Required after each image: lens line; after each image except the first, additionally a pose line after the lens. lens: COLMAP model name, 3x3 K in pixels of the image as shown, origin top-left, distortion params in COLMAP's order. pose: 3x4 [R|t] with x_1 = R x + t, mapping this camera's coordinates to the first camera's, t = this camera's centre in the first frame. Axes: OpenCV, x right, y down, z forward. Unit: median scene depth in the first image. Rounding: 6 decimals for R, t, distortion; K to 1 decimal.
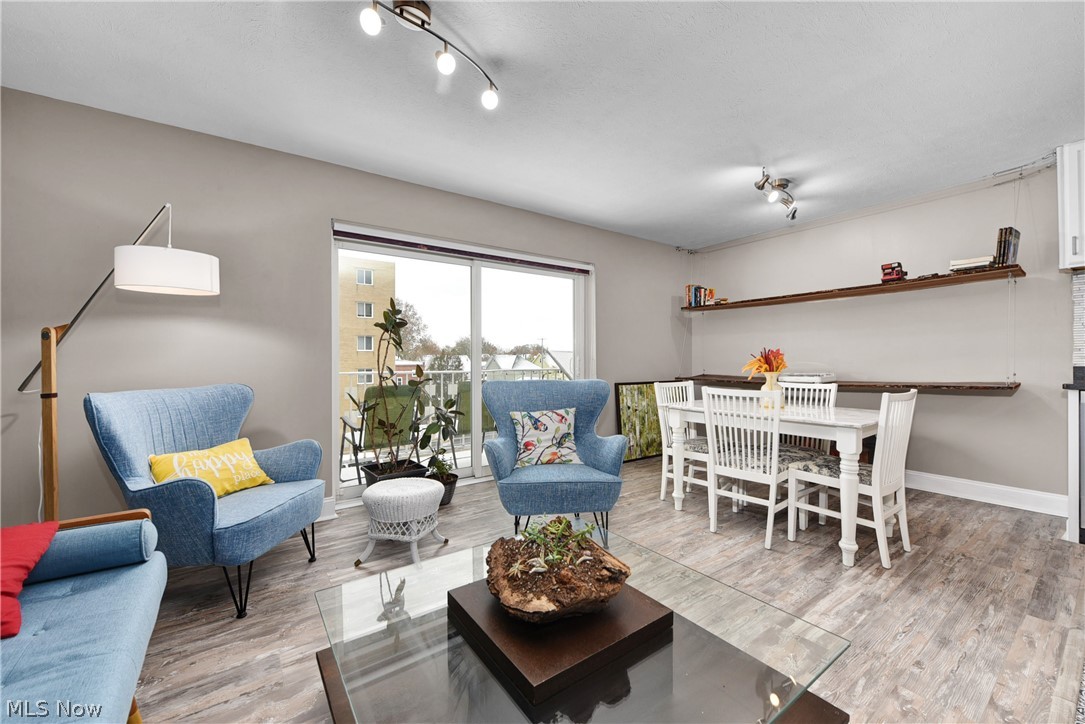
lens RADIAL K [[426.8, 0, 542.6], [0, 426.8, 361.3], [0, 0, 1]] dist [-0.008782, -0.000518]
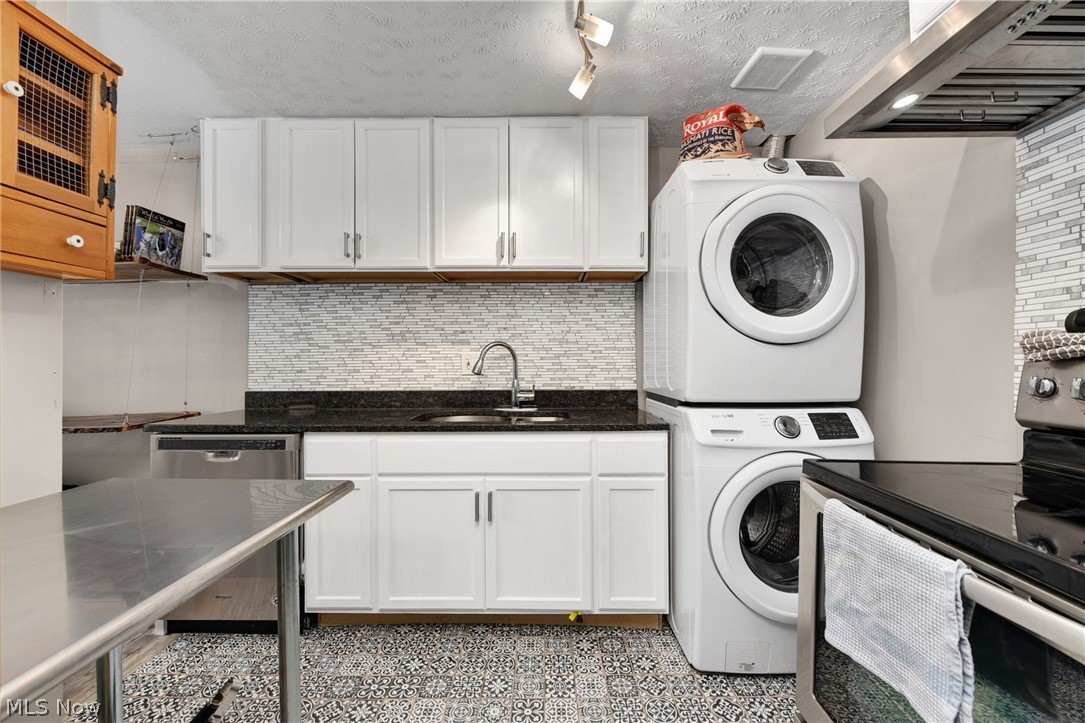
lens RADIAL K [[426.8, 0, 544.6], [0, 426.8, 359.8], [0, 0, 1]] dist [-0.008782, -0.000518]
pose [[0.581442, 0.004035, 0.813578, 0.911929], [-0.001518, 0.999991, -0.003875, -0.049983], [-0.813587, 0.001018, 0.581443, 0.003746]]
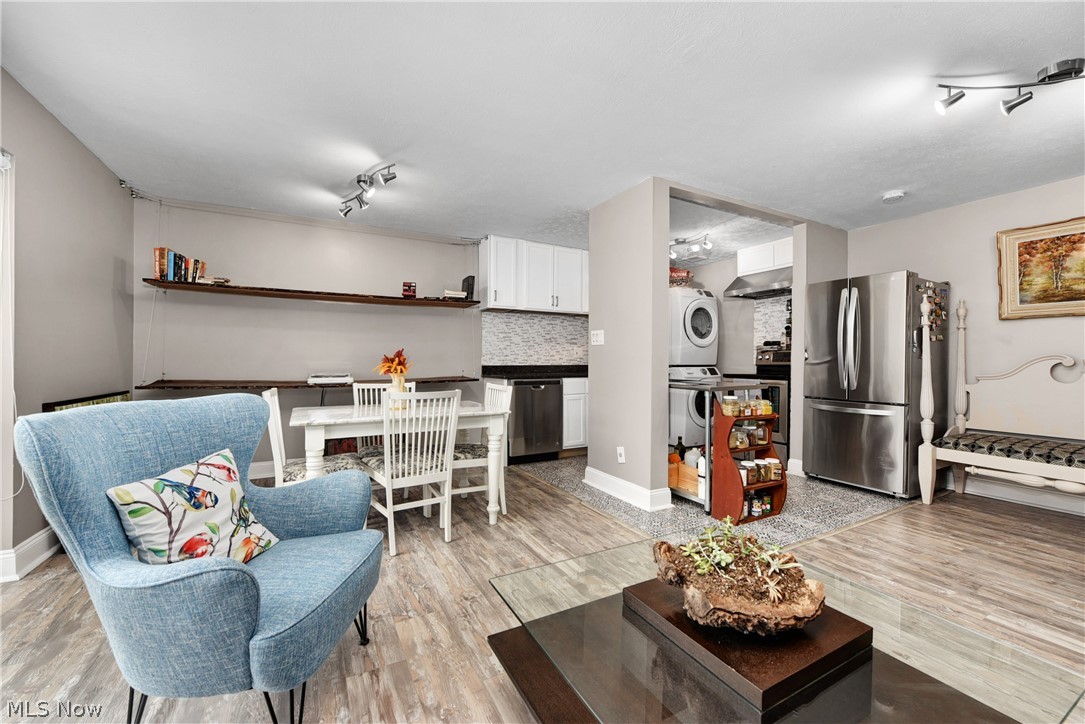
lens RADIAL K [[426.8, 0, 543.2], [0, 426.8, 360.0], [0, 0, 1]] dist [-0.008782, -0.000518]
pose [[0.122427, 0.006578, 0.992456, -0.413003], [-0.004806, 0.999970, -0.006035, -0.001260], [-0.992466, -0.004031, 0.122455, 0.546055]]
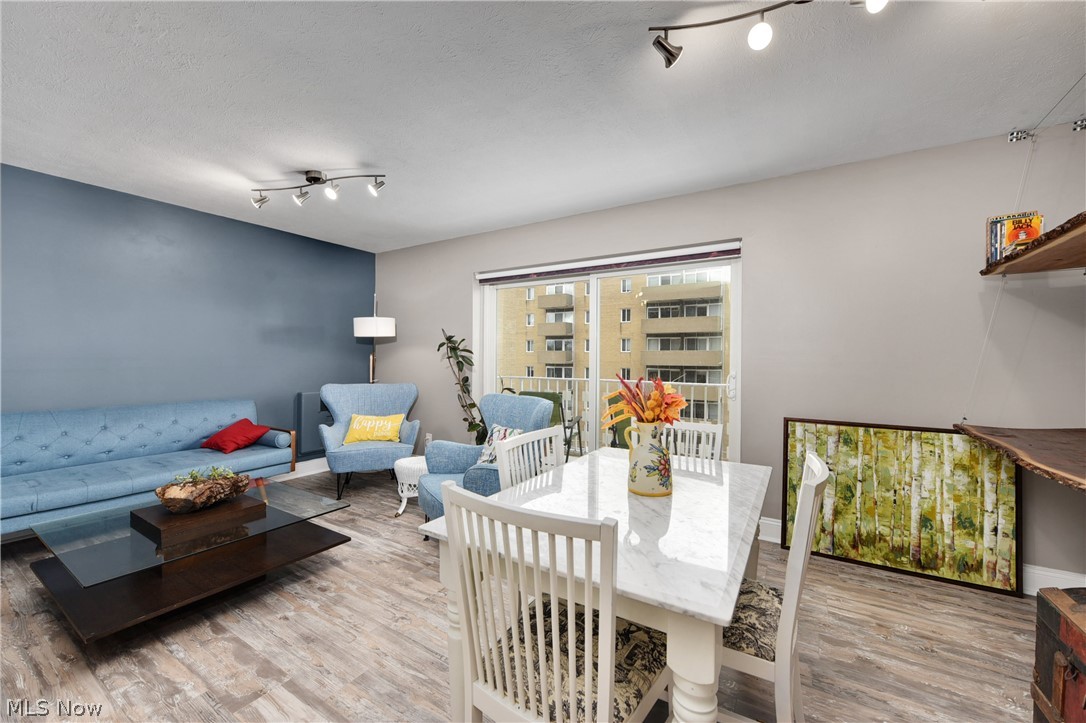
lens RADIAL K [[427.2, 0, 545.0], [0, 427.2, 357.6], [0, 0, 1]] dist [-0.008782, -0.000518]
pose [[0.377416, 0.003155, -0.926039, 0.976799], [-0.009551, 0.999954, -0.000486, -0.051942], [0.925995, 0.009028, 0.377429, 0.697894]]
